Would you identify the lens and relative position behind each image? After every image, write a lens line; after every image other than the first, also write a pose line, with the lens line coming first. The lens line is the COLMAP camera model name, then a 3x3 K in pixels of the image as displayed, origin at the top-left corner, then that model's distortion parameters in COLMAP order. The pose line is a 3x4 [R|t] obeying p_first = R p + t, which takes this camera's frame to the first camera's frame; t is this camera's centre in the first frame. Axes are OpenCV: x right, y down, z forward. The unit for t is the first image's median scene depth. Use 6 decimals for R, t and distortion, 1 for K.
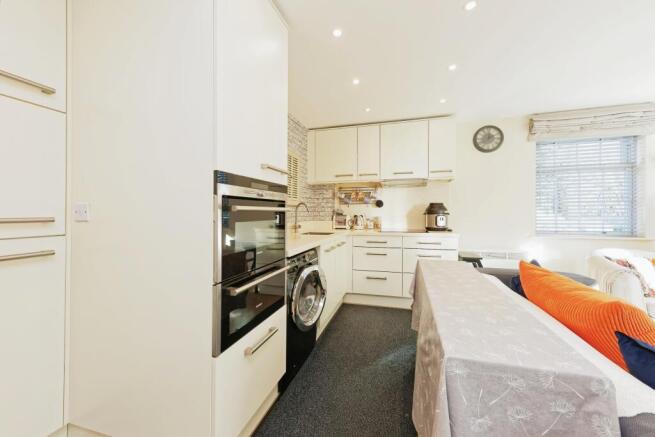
lens RADIAL K [[242.9, 0, 341.5], [0, 242.9, 215.5], [0, 0, 1]] dist [-0.000464, 0.000000]
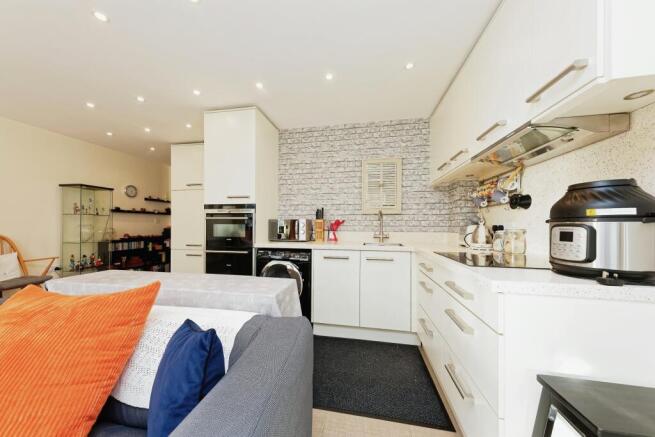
lens RADIAL K [[232.0, 0, 326.2], [0, 232.0, 224.6], [0, 0, 1]] dist [0.009993, -0.000048]
pose [[0.097076, -0.012418, -0.995199, 0.666364], [-0.019311, 0.999710, -0.014358, 0.014122], [0.995090, 0.020613, 0.096808, 0.647058]]
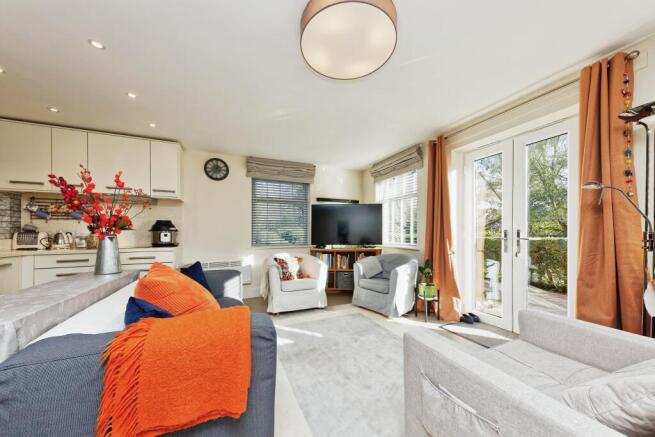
lens RADIAL K [[232.0, 0, 336.8], [0, 232.0, 237.1], [0, 0, 1]] dist [0.009993, -0.000048]
pose [[0.765927, -0.006163, 0.642898, 0.317486], [0.011902, 0.999919, -0.004594, 0.034782], [-0.642818, 0.011170, 0.765938, -0.271999]]
